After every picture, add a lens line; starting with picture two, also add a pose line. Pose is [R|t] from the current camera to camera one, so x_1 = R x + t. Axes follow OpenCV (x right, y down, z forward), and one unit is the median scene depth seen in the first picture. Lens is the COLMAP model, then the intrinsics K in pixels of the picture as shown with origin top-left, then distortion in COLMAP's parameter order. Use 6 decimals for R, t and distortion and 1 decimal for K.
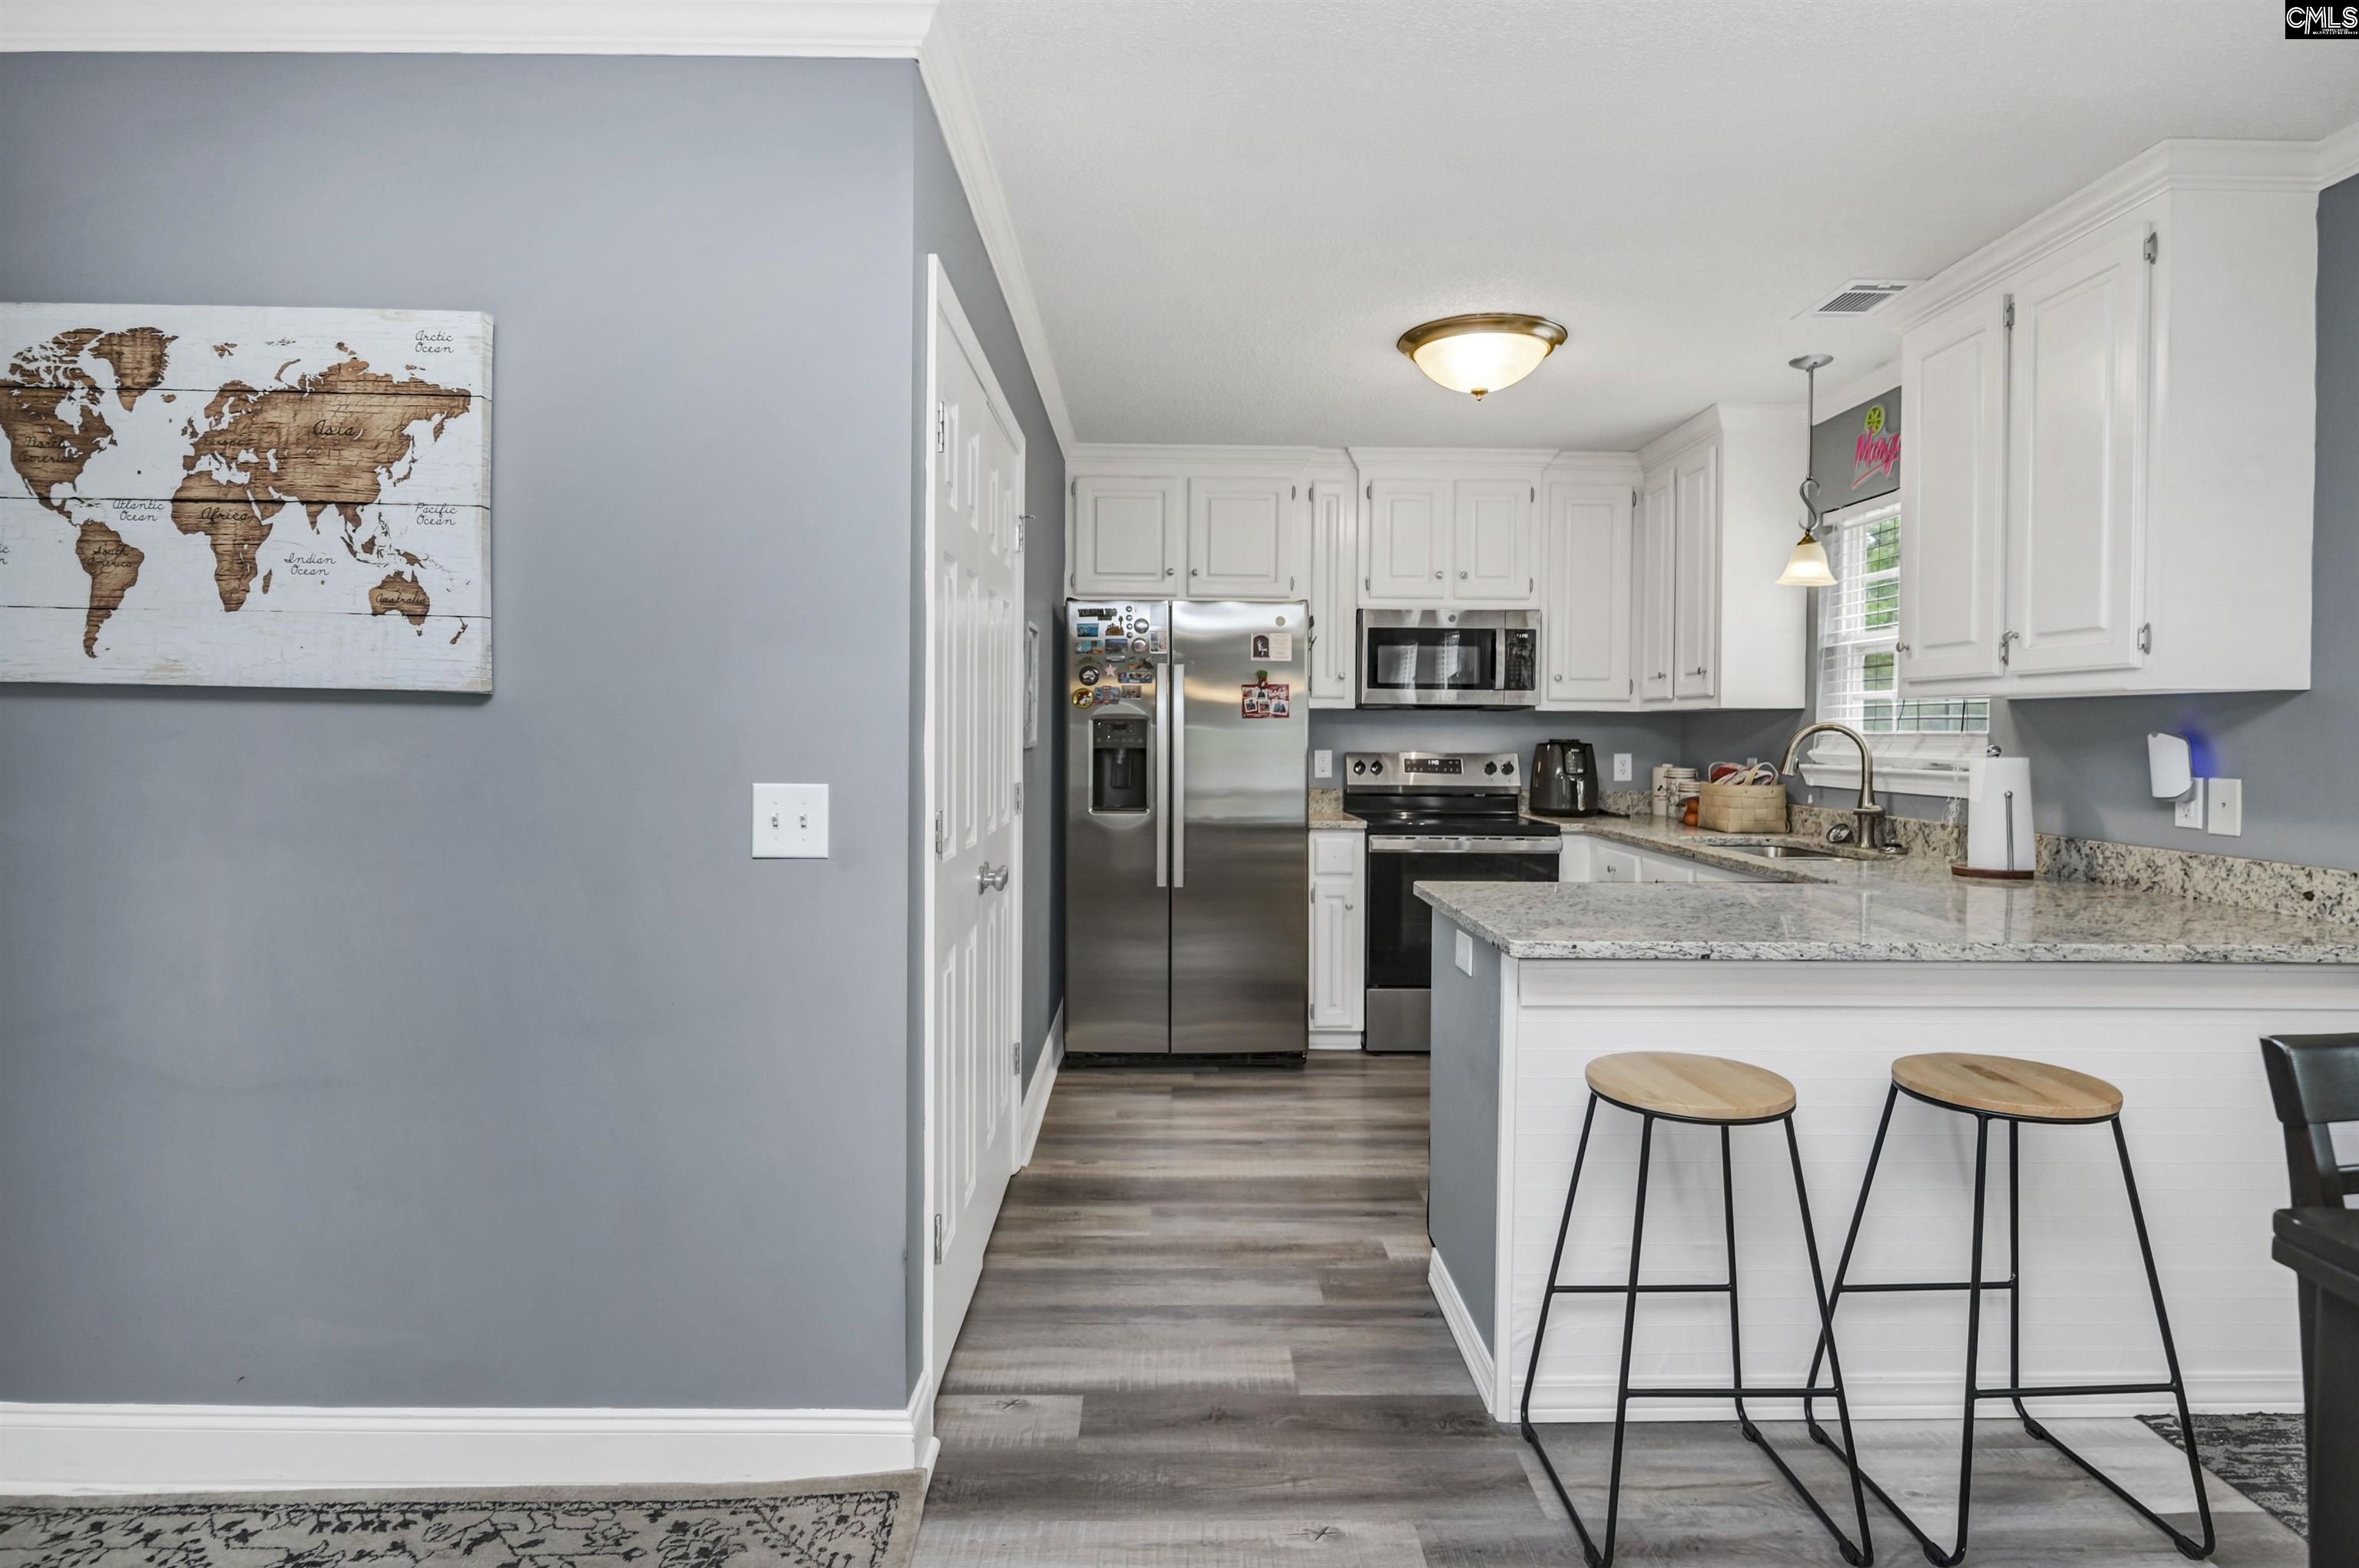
lens RADIAL K [[1226.6, 0, 1196.3], [0, 1226.6, 745.0], [0, 0, 1]] dist [0.013784, -0.013313]
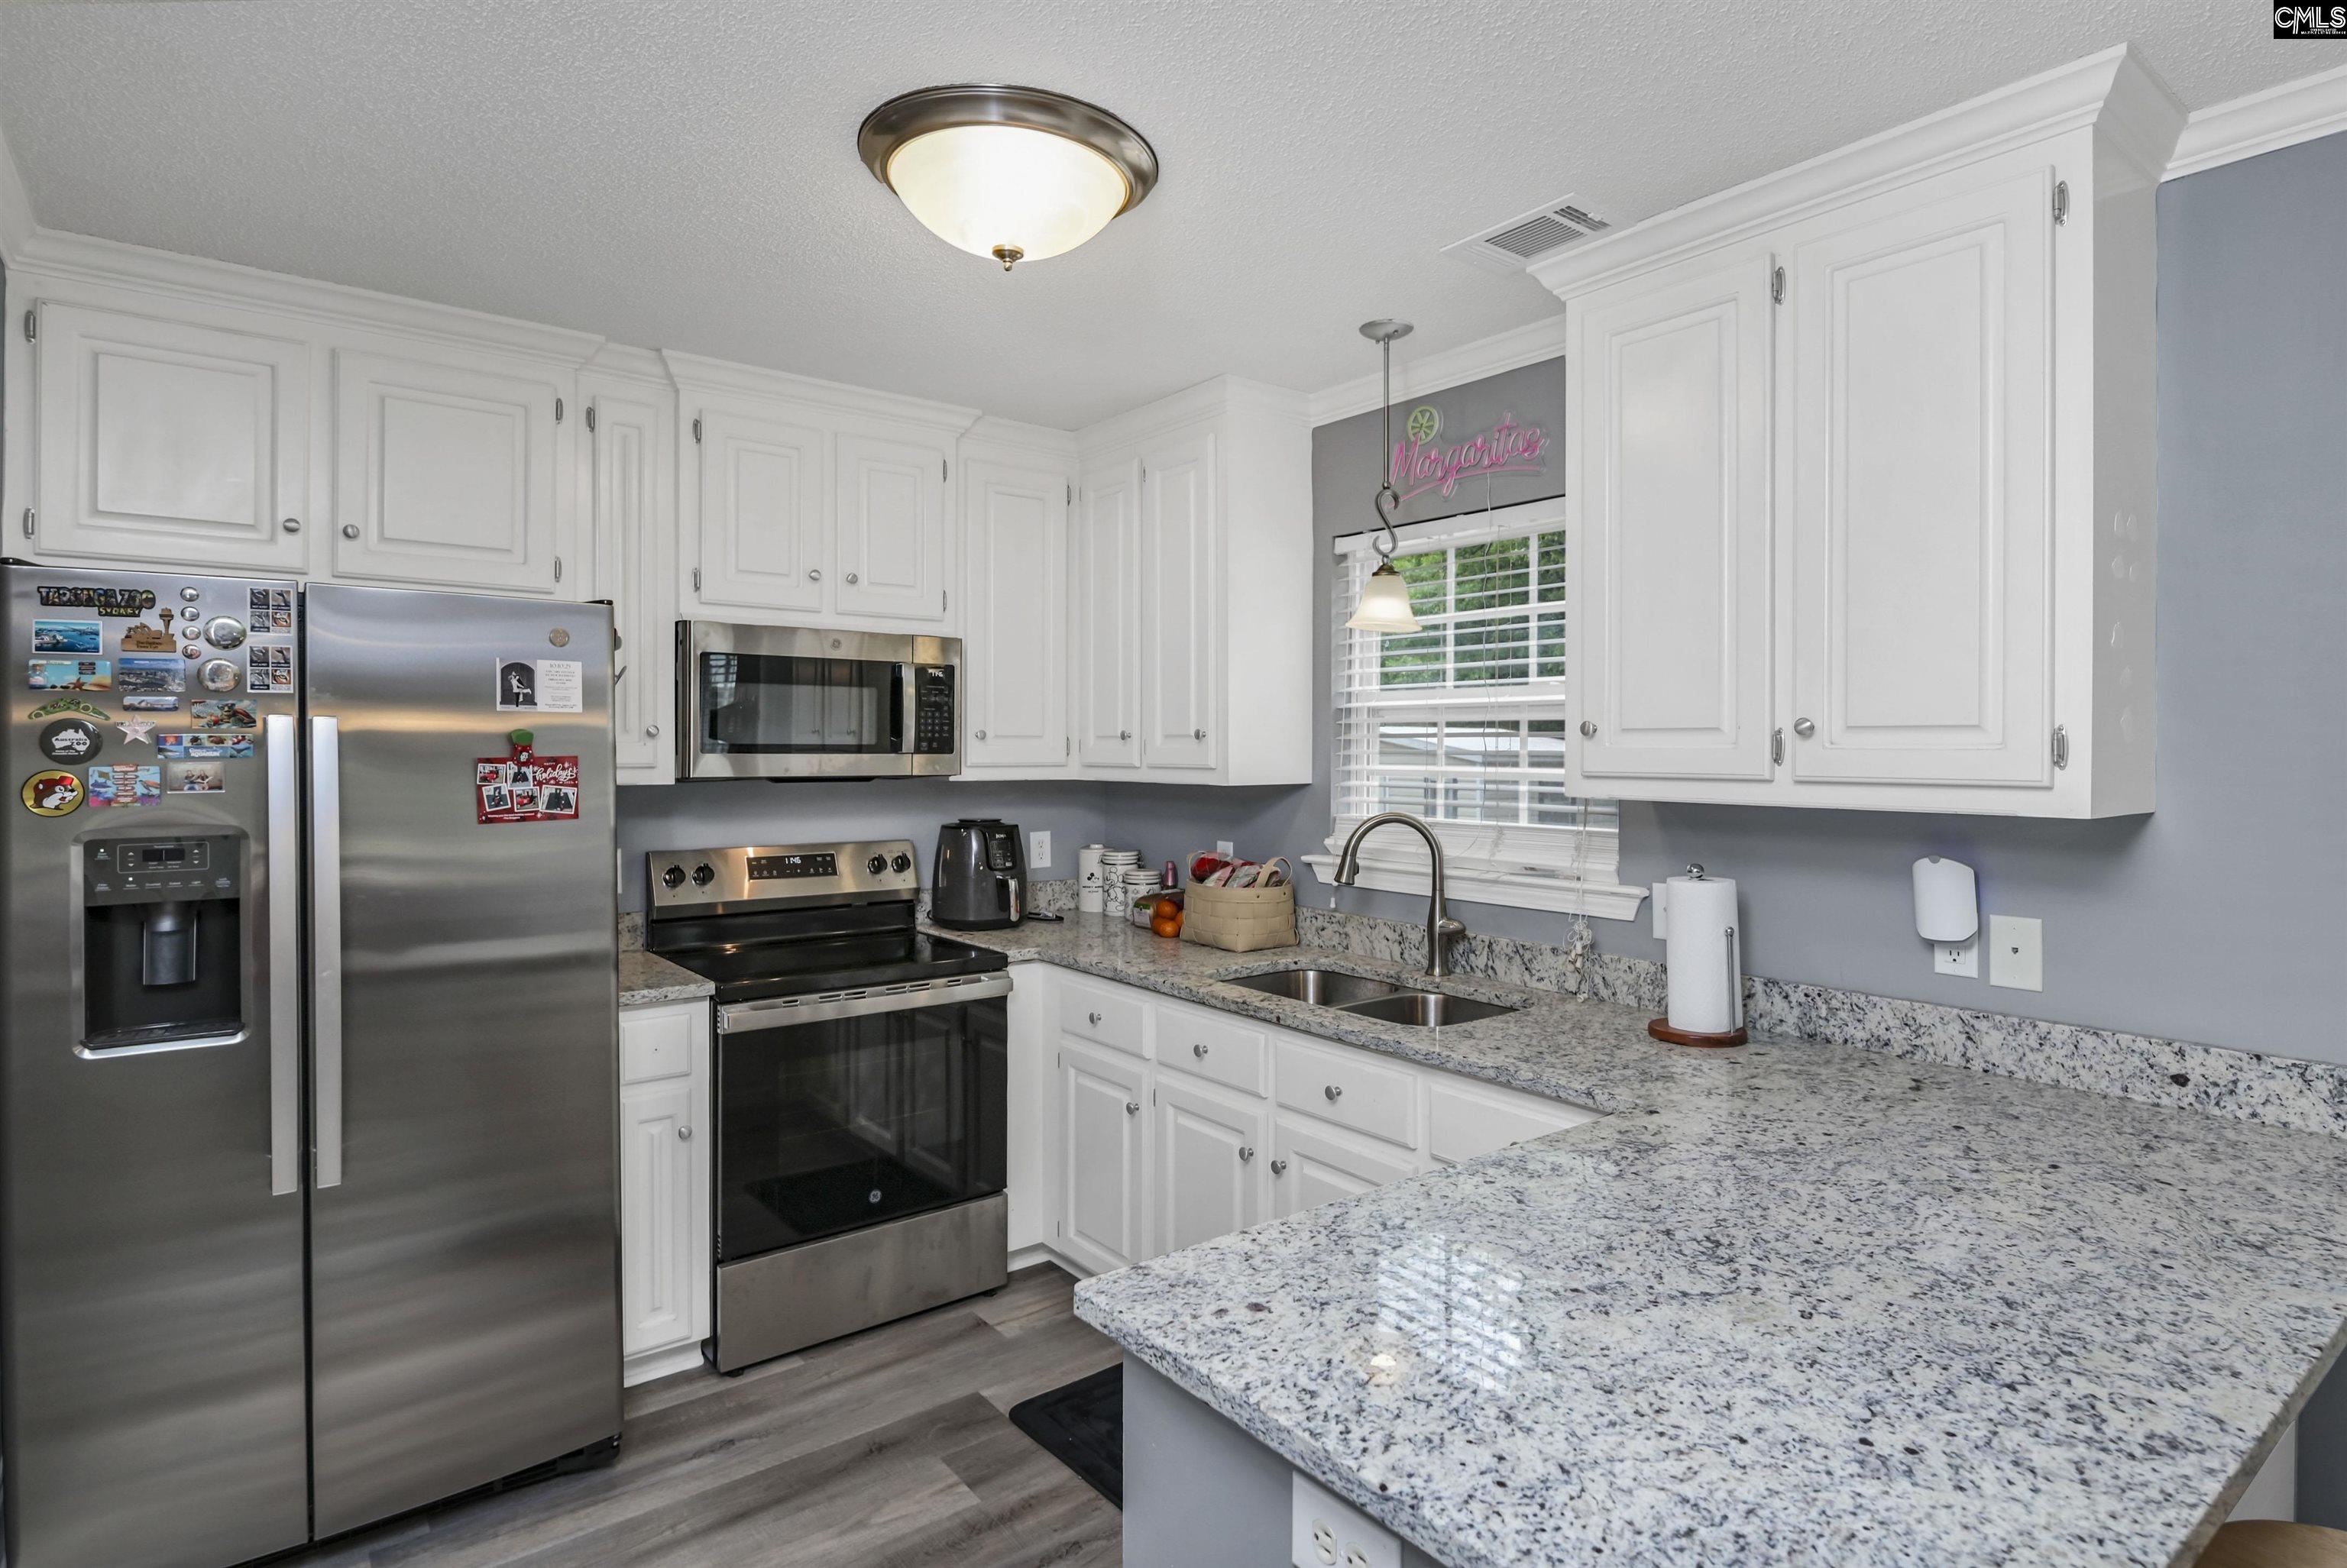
lens RADIAL K [[1220.2, 0, 1218.1], [0, 1220.2, 756.7], [0, 0, 1]] dist [0.013784, -0.013313]
pose [[0.795521, -0.007196, 0.605883, -0.026257], [0.008603, 0.999963, 0.000580, -0.047799], [-0.605865, 0.004751, 0.795554, 0.410318]]
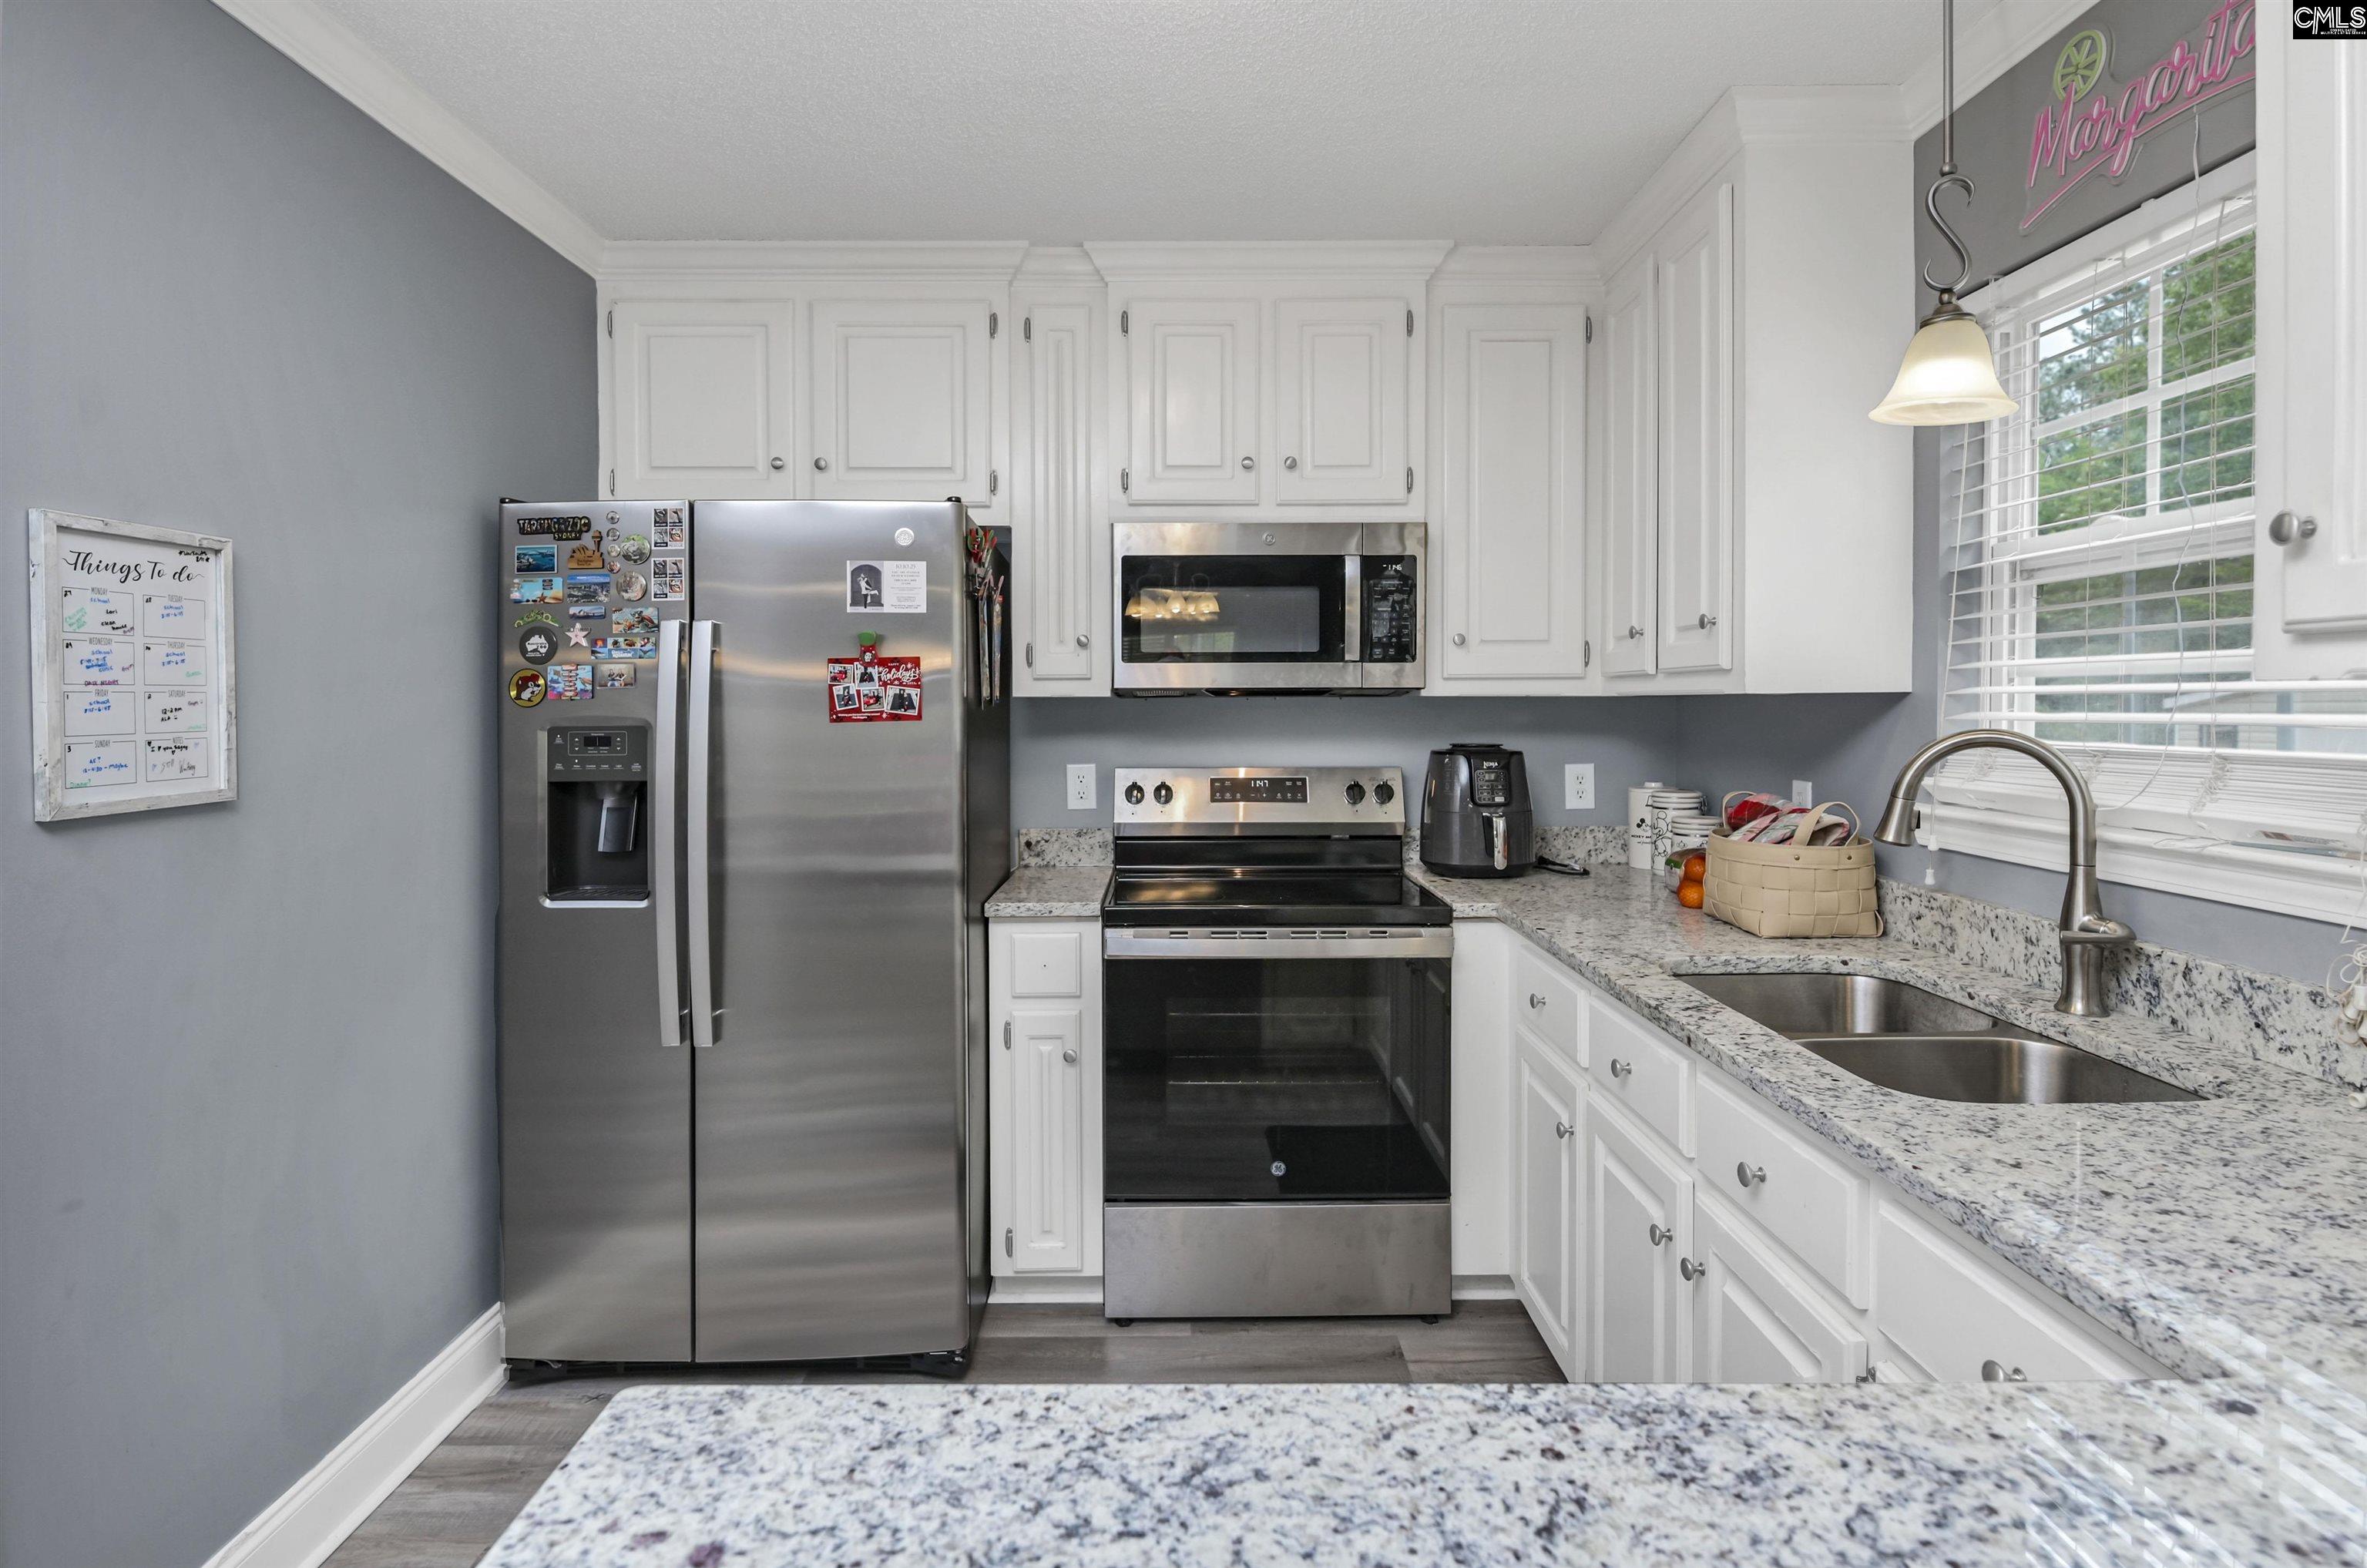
lens RADIAL K [[1224.0, 0, 1174.7], [0, 1224.0, 725.5], [0, 0, 1]] dist [0.002158, -0.007547]
pose [[0.999651, -0.010725, -0.024161, 0.199205], [0.010918, 0.999909, 0.007877, -0.023220], [0.024074, -0.008138, 0.999677, 0.479918]]
